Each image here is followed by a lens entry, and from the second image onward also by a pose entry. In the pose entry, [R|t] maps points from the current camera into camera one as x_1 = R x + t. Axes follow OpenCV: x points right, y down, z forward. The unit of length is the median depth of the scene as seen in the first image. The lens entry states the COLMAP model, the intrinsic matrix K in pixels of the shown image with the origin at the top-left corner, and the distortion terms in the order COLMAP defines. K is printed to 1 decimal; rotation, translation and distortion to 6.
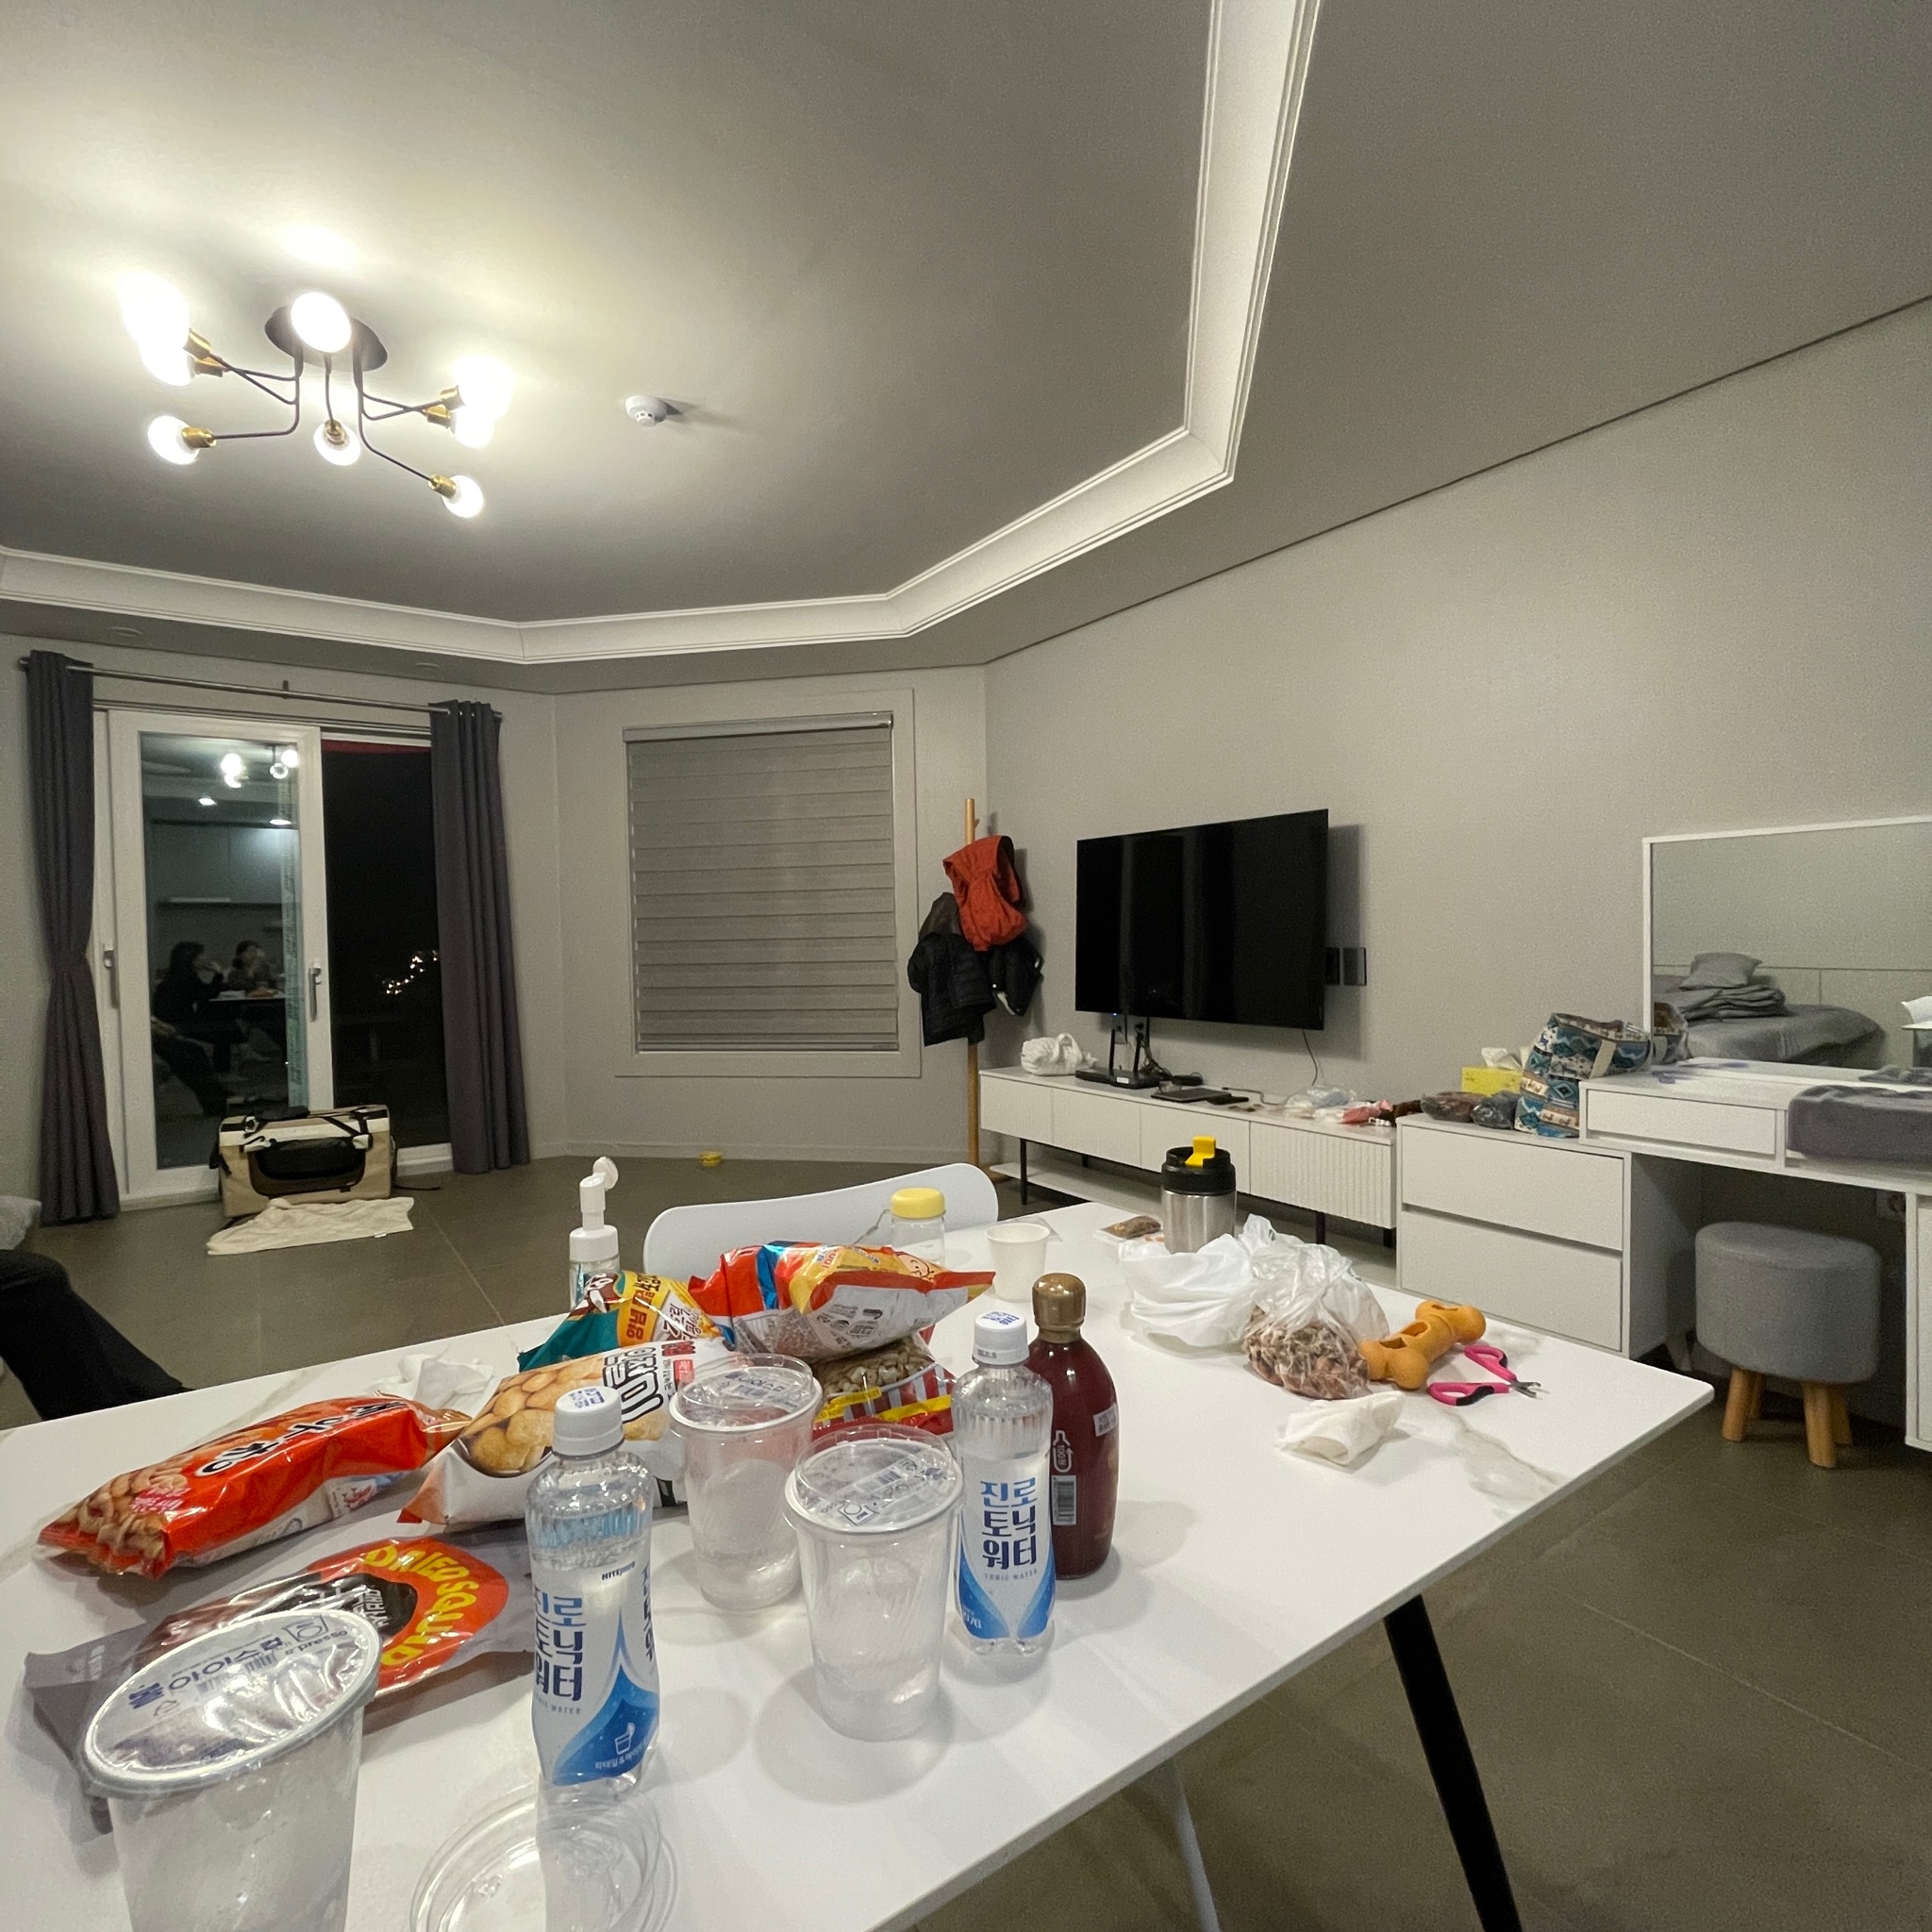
lens RADIAL K [[1026.1, 0, 958.5], [0, 1026.1, 947.0], [0, 0, 1]] dist [0.000008, 0.000070]
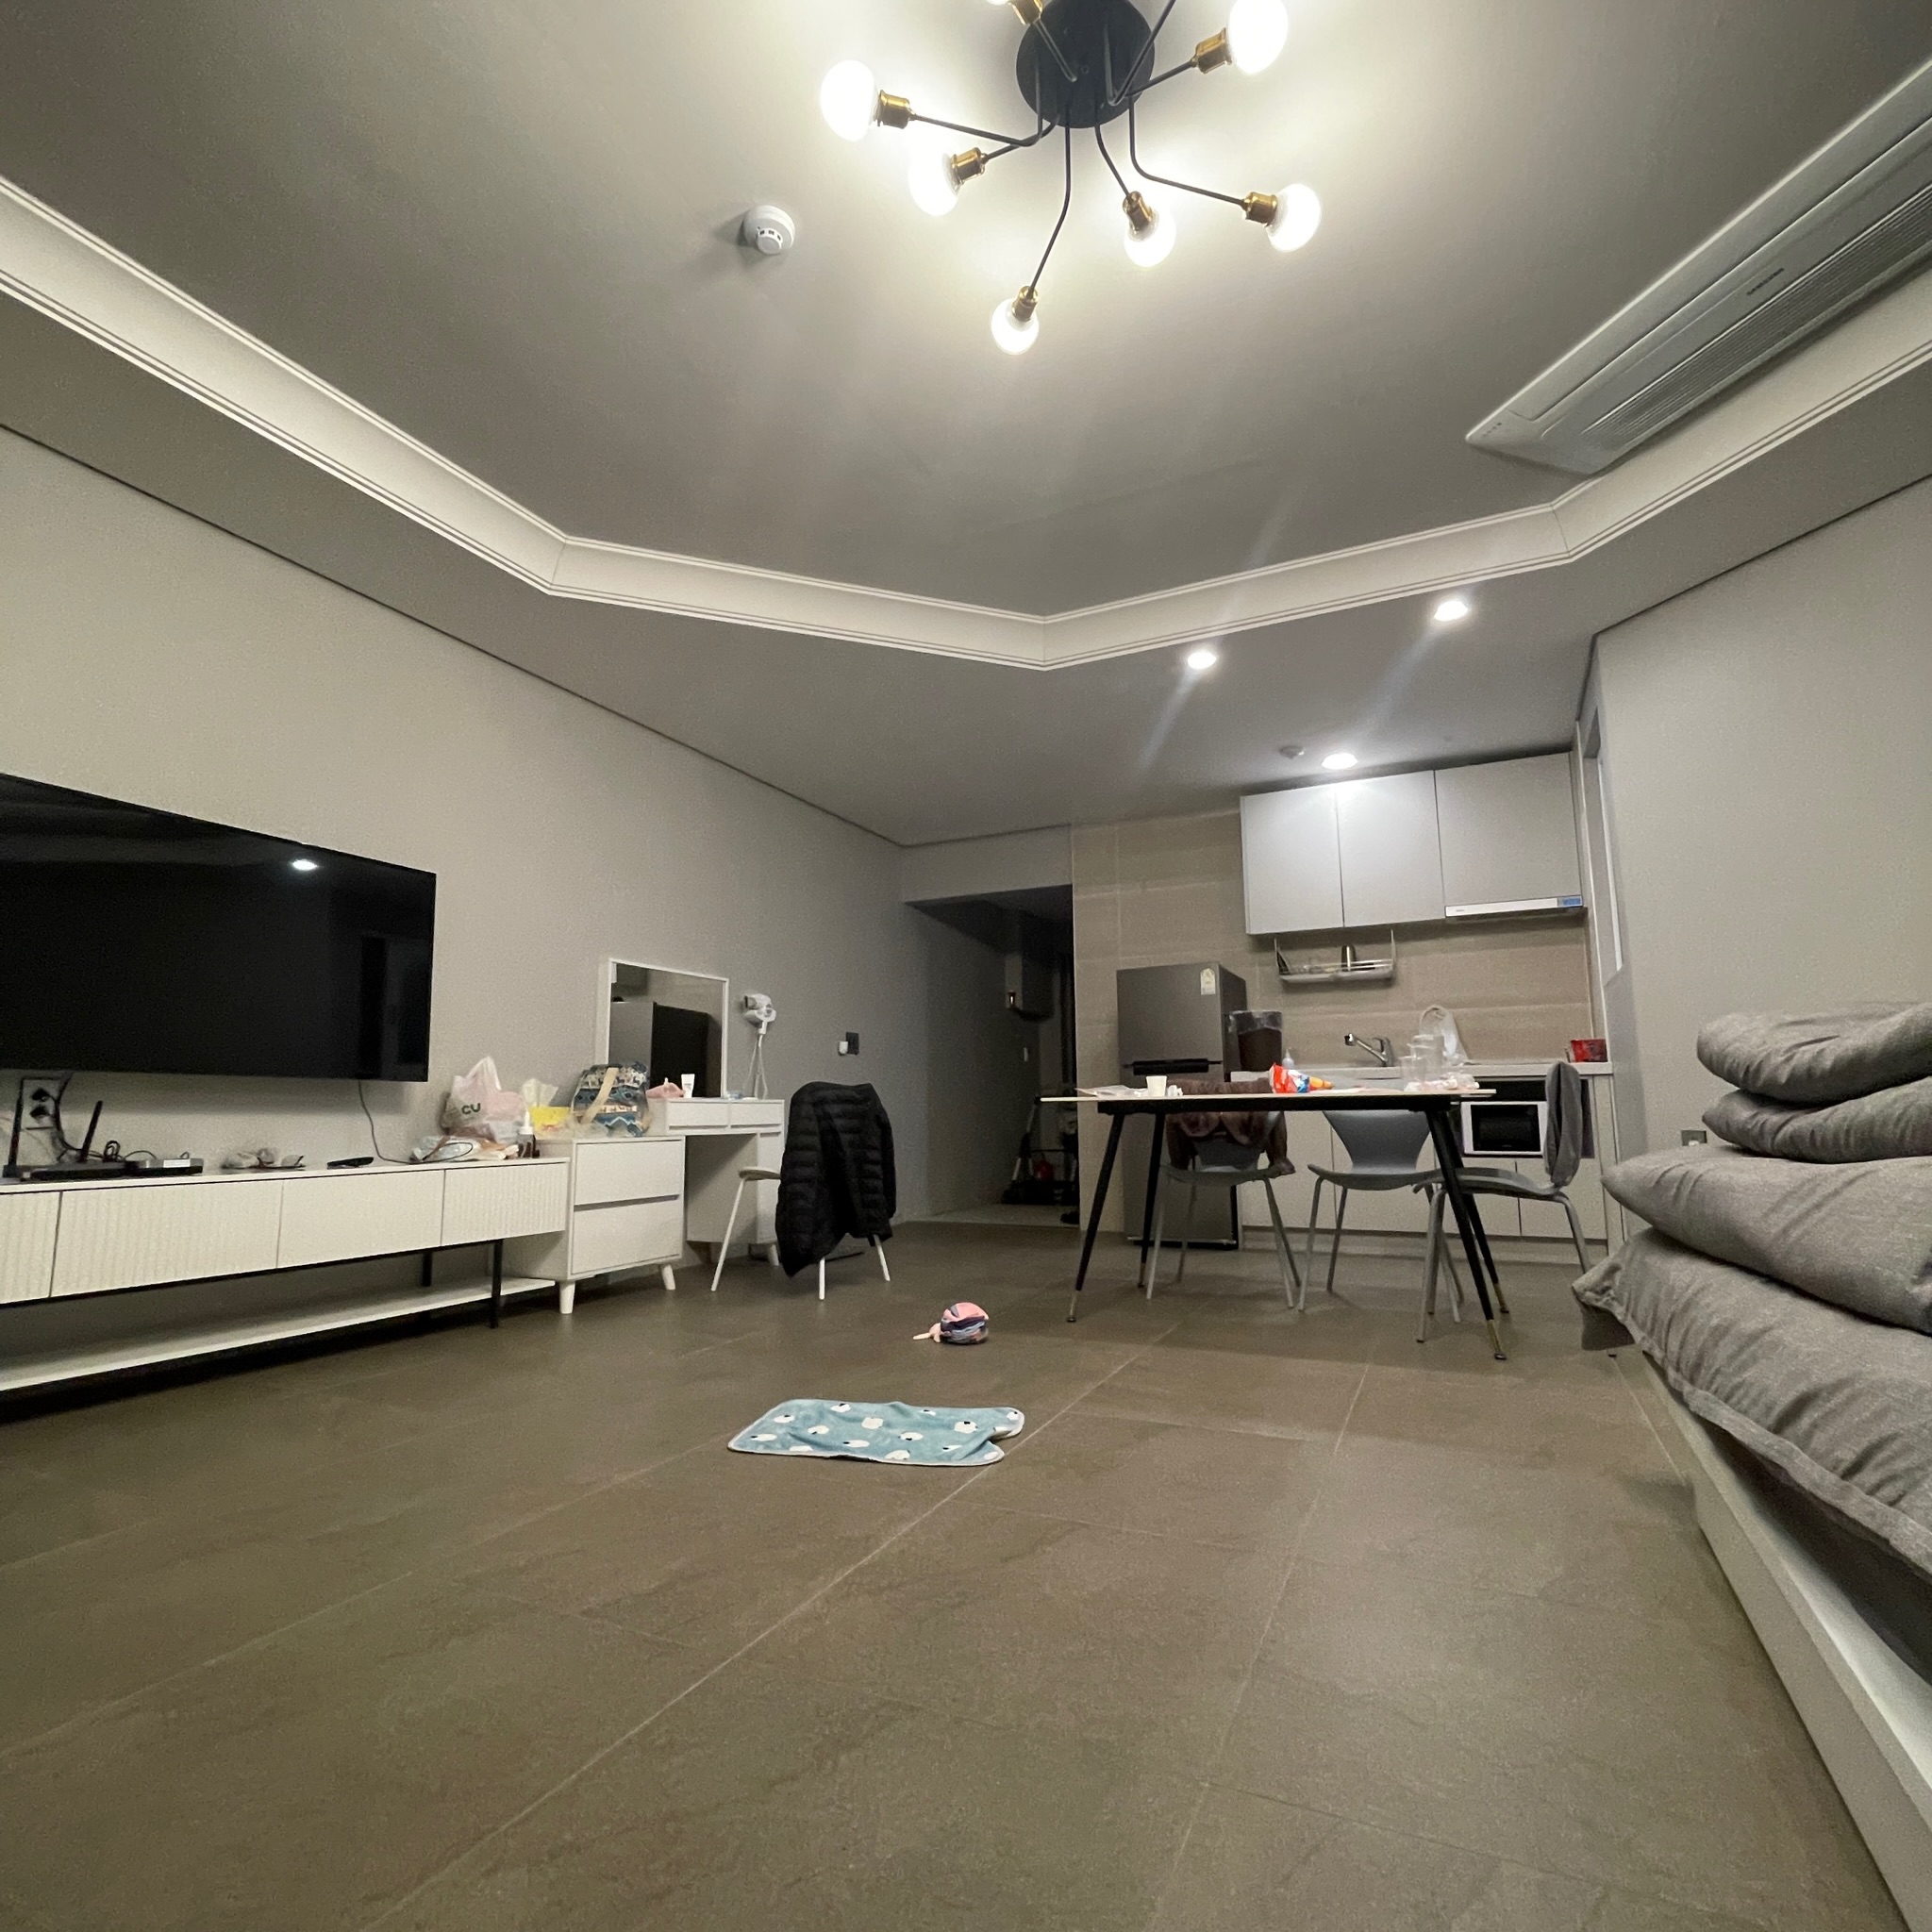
lens RADIAL K [[1026.1, 0, 958.5], [0, 1026.1, 947.0], [0, 0, 1]] dist [0.000008, 0.000070]
pose [[-0.490420, 0.149084, 0.858640, -0.628921], [0.012786, 0.986384, -0.163962, 0.095712], [-0.871393, -0.069432, -0.485648, 0.803963]]
